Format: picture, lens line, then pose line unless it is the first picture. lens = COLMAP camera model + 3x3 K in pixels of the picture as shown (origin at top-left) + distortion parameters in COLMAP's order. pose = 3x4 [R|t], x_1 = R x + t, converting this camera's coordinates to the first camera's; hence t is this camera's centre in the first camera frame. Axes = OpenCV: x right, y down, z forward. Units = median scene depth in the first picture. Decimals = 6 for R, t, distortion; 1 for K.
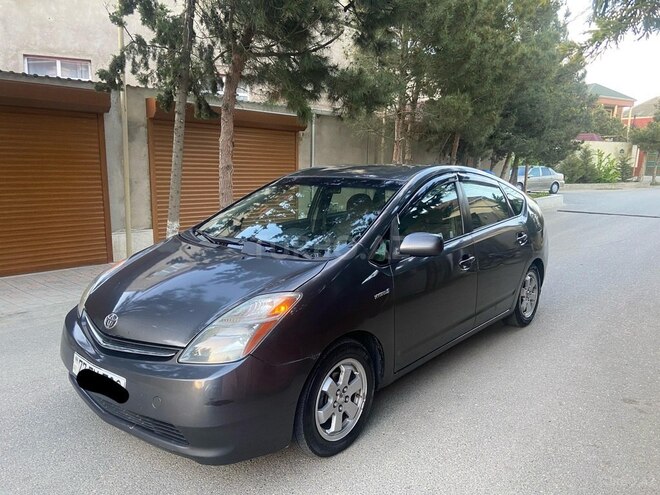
lens RADIAL K [[491.7, 0, 327.3], [0, 491.7, 251.4], [0, 0, 1]] dist [0.130636, -0.161162]
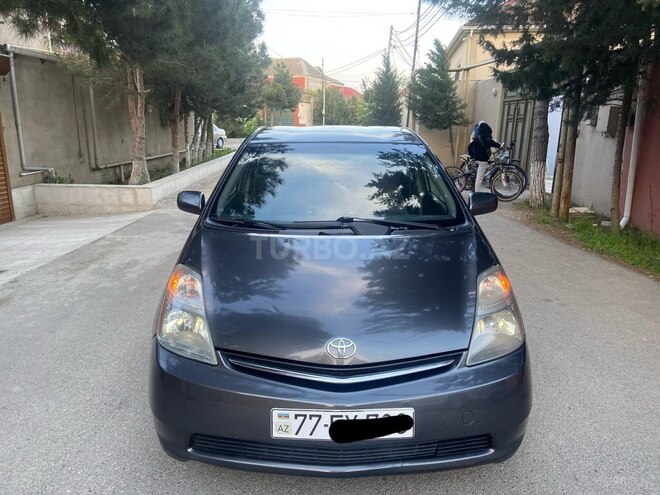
lens RADIAL K [[491.7, 0, 327.3], [0, 491.7, 251.4], [0, 0, 1]] dist [0.130636, -0.161162]
pose [[0.747211, -0.174639, 0.641231, -0.322304], [0.117527, 0.984373, 0.131142, -0.038685], [-0.654112, -0.022628, 0.756059, 0.162346]]
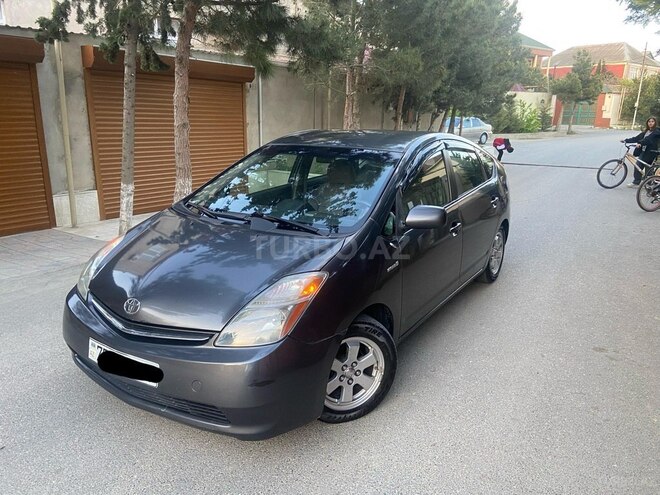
lens RADIAL K [[491.7, 0, 327.3], [0, 491.7, 251.4], [0, 0, 1]] dist [0.130636, -0.161162]
pose [[0.989772, -0.034473, 0.138432, -0.069824], [0.020222, 0.994469, 0.103063, -0.022982], [-0.141219, -0.099209, 0.984995, -0.000803]]
